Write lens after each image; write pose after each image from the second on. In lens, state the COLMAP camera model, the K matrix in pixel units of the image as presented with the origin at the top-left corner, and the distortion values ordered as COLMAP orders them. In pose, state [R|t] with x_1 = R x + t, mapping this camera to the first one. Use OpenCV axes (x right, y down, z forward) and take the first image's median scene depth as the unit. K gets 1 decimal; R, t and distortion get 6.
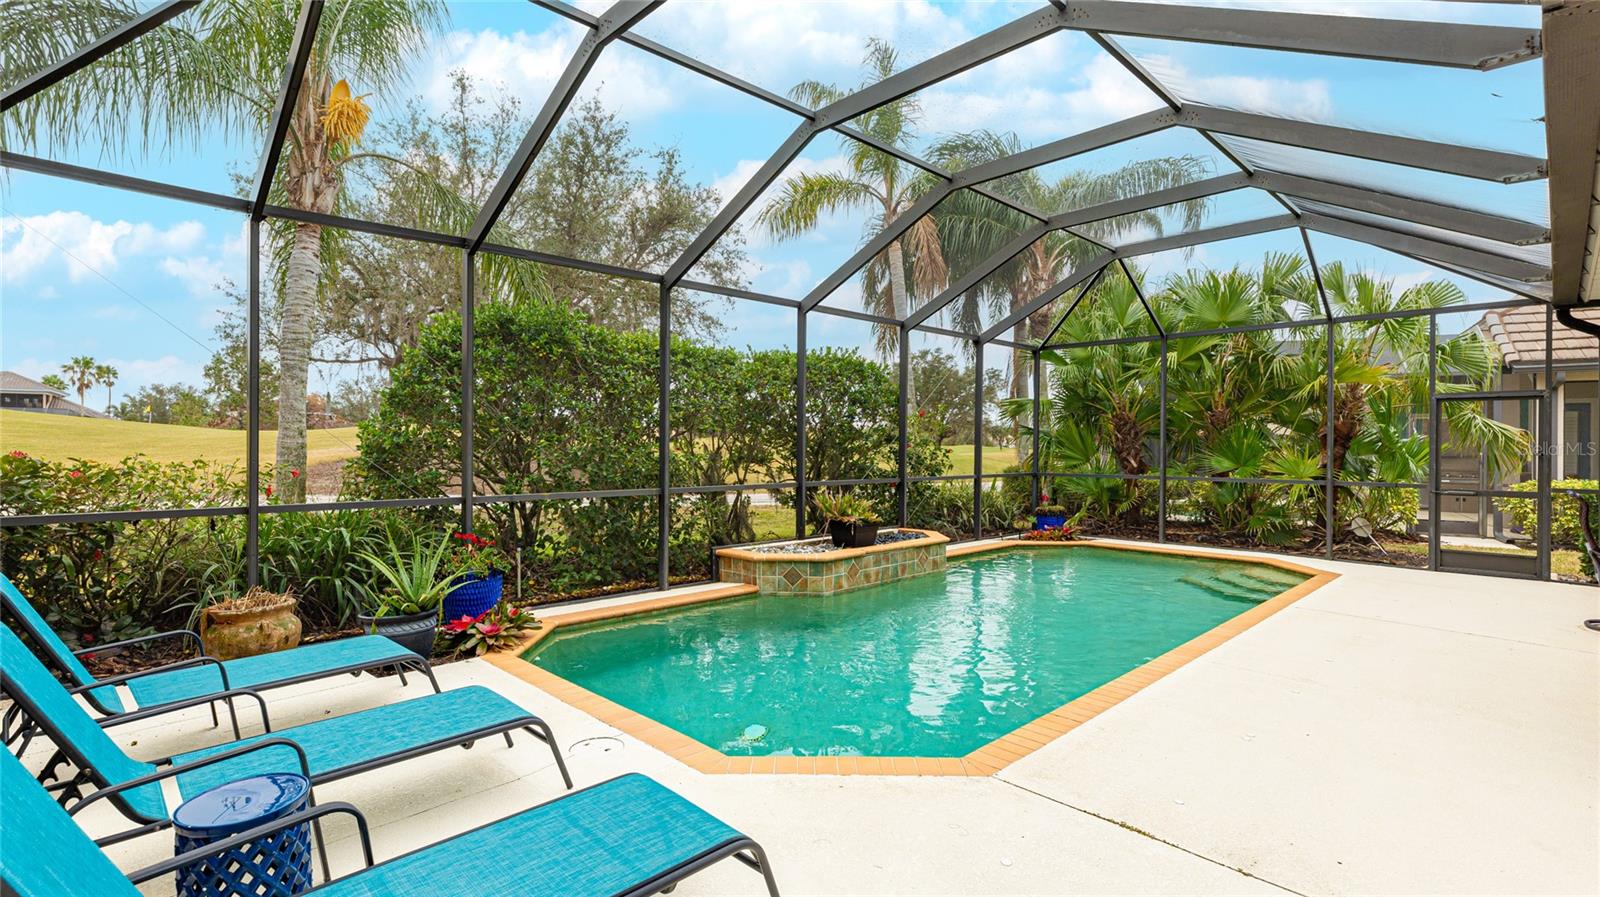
lens RADIAL K [[749.9, 0, 796.0], [0, 749.9, 449.6], [0, 0, 1]] dist [-0.002032, 0.000246]
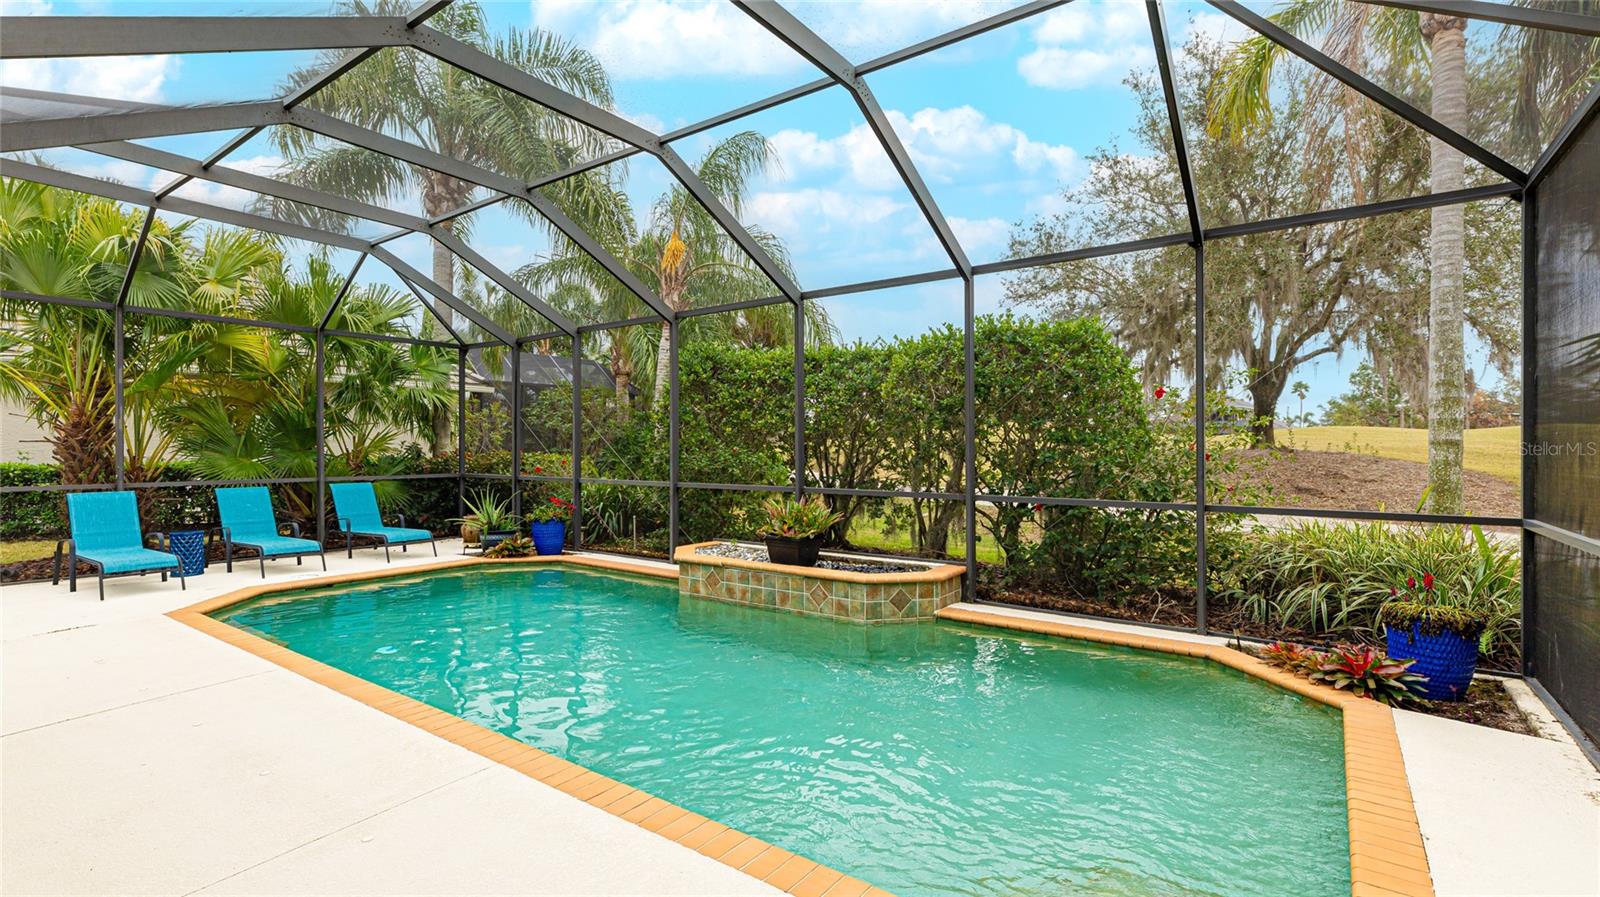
lens RADIAL K [[714.4, 0, 800.0], [0, 714.4, 448.5], [0, 0, 1]] dist [0.003686, -0.000006]
pose [[0.167505, -0.002386, -0.985868, 0.925272], [-0.004395, 0.999985, -0.003166, 0.000844], [0.985861, 0.004863, 0.167492, 0.909600]]
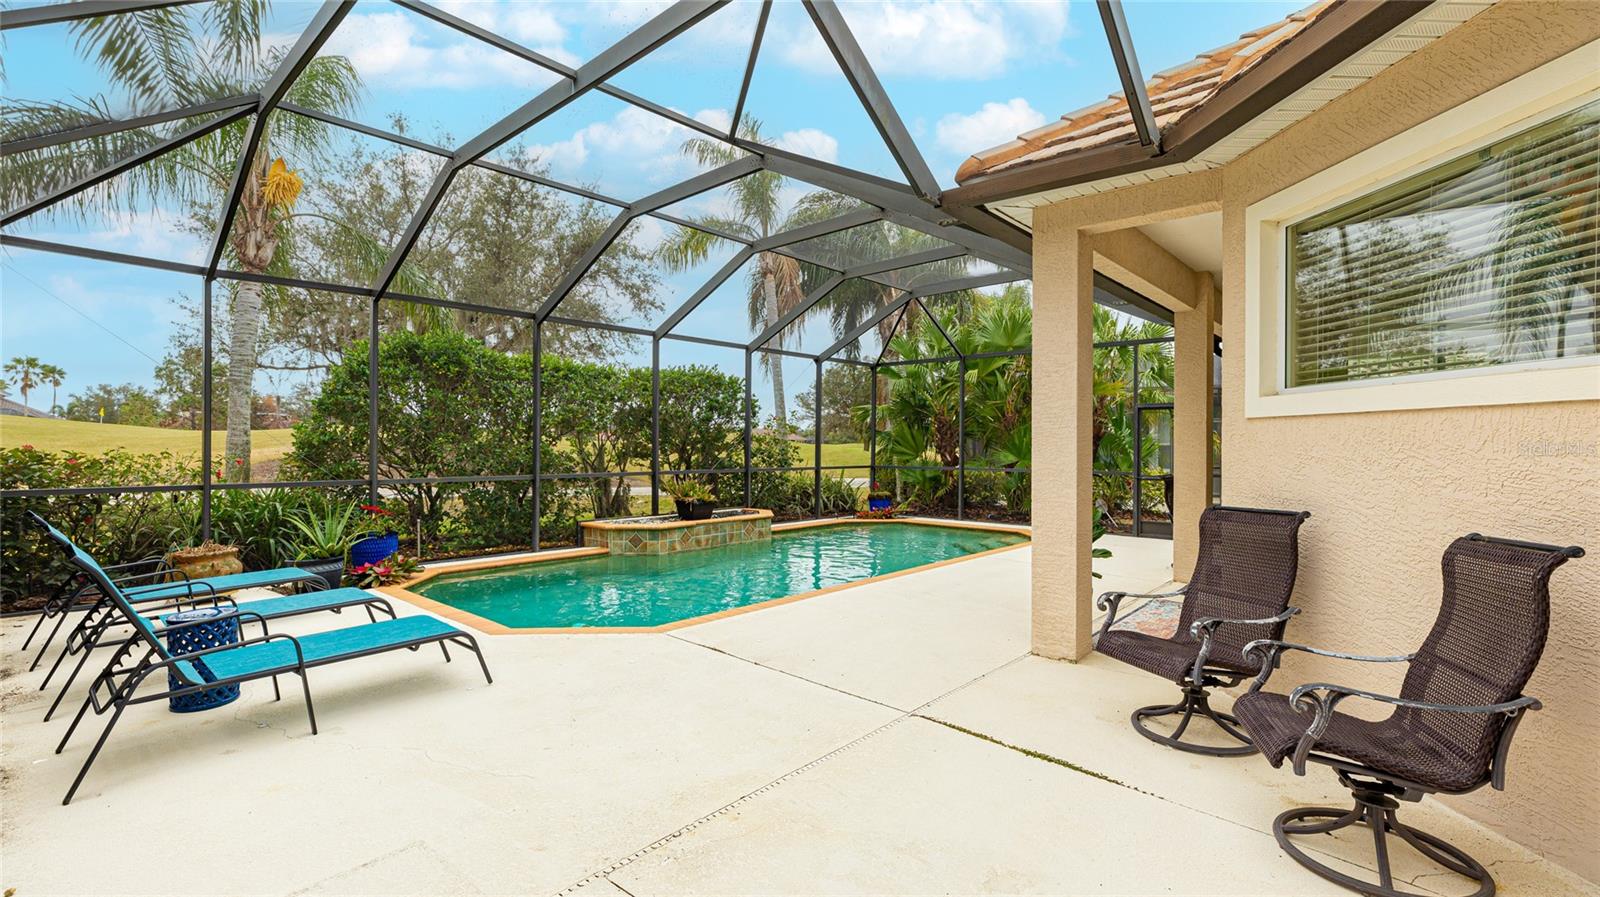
lens RADIAL K [[714.4, 0, 800.0], [0, 714.4, 448.5], [0, 0, 1]] dist [0.003686, -0.000006]
pose [[0.997853, -0.000378, 0.065492, 0.185537], [0.000456, 0.999999, -0.001174, 0.006342], [-0.065491, 0.001201, 0.997852, -0.257591]]
